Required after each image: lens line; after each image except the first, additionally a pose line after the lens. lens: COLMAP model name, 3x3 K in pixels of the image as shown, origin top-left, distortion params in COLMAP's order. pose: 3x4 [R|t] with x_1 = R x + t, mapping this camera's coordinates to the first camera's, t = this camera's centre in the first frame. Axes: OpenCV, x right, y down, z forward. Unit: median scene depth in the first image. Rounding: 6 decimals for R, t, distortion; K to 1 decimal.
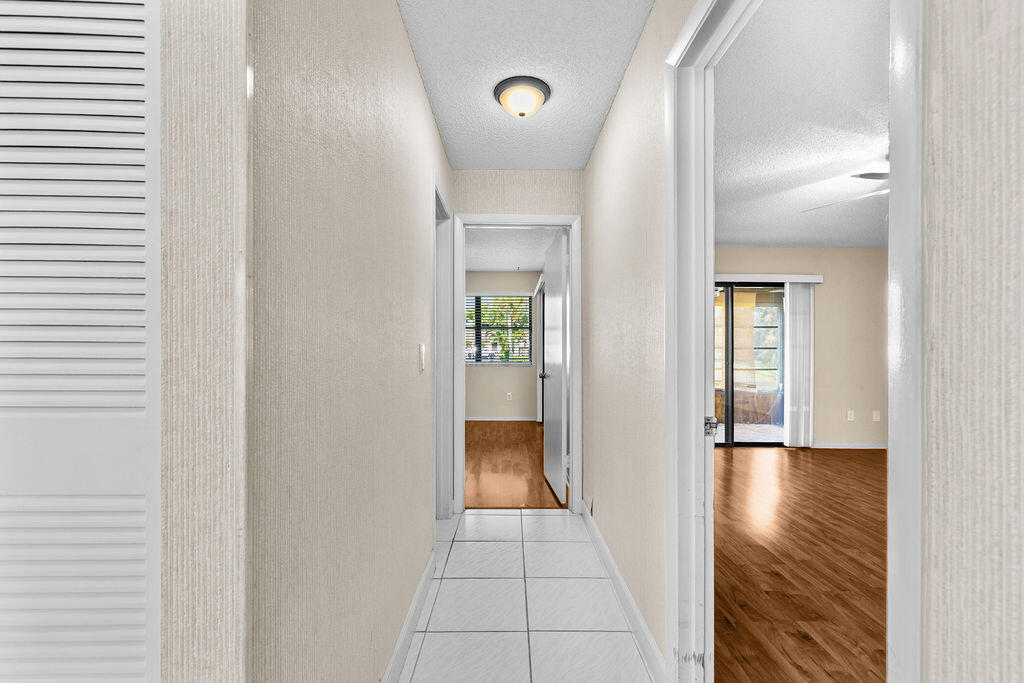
lens RADIAL K [[437.1, 0, 511.2], [0, 437.1, 351.0], [0, 0, 1]] dist [0.000535, 0.000465]
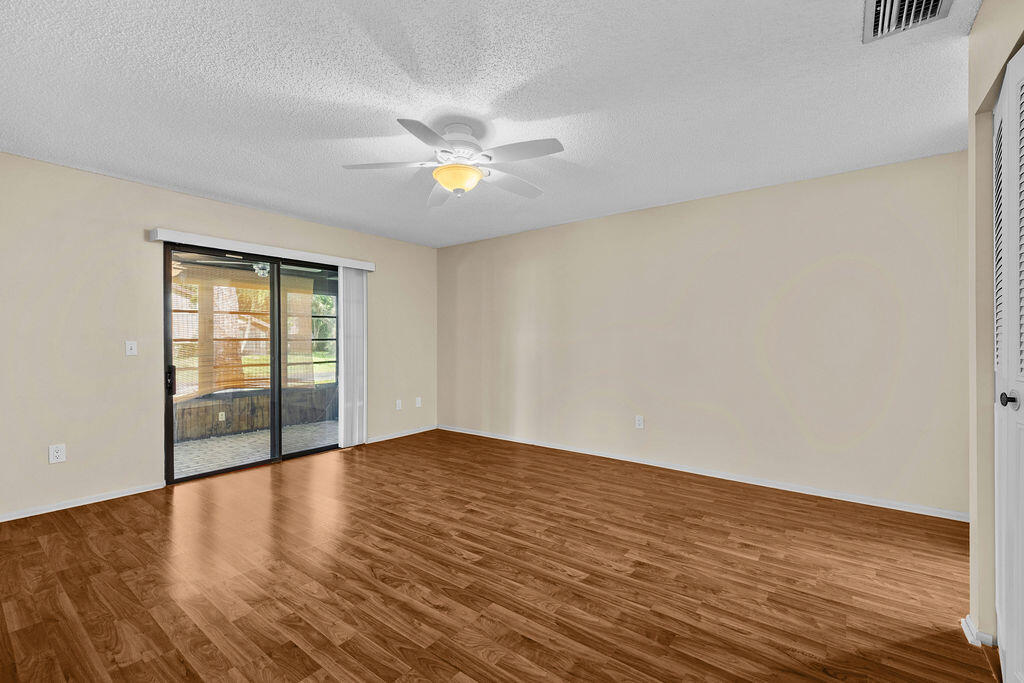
lens RADIAL K [[437.1, 0, 514.0], [0, 437.1, 339.1], [0, 0, 1]] dist [0.000535, 0.000465]
pose [[0.608094, -0.007574, 0.793829, 0.137492], [0.012888, 0.999917, -0.000332, -0.001262], [-0.793761, 0.010433, 0.608141, 0.175240]]
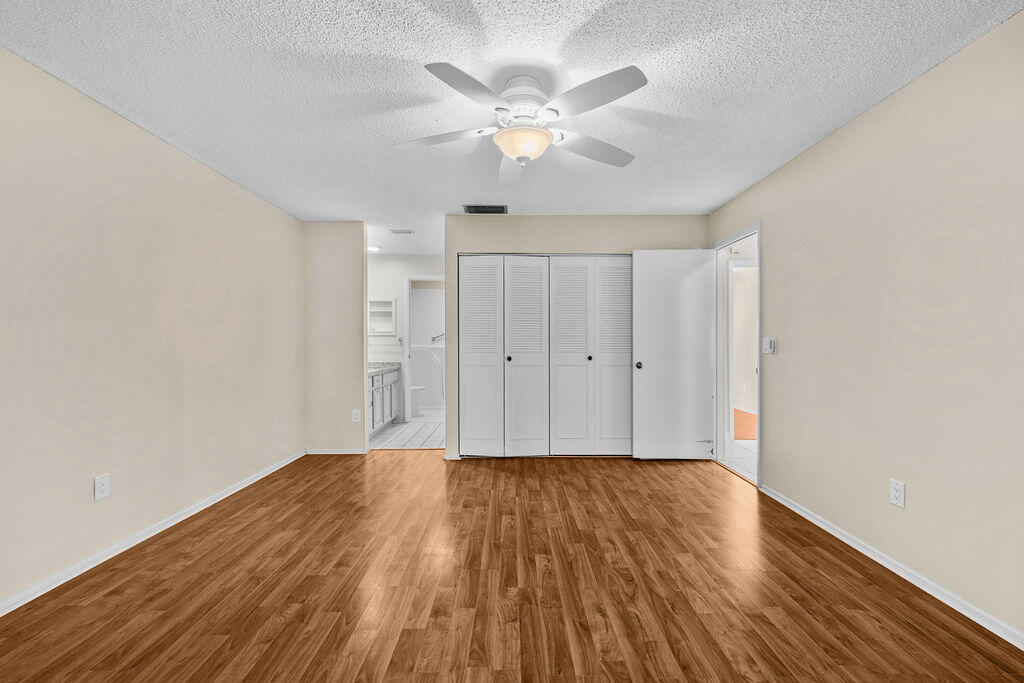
lens RADIAL K [[437.1, 0, 516.7], [0, 437.1, 347.8], [0, 0, 1]] dist [0.000535, 0.000465]
pose [[-0.999927, -0.009625, -0.007265, 0.519355], [-0.009765, 0.999763, 0.019480, 0.000374], [0.007076, 0.019550, -0.999784, 0.968802]]
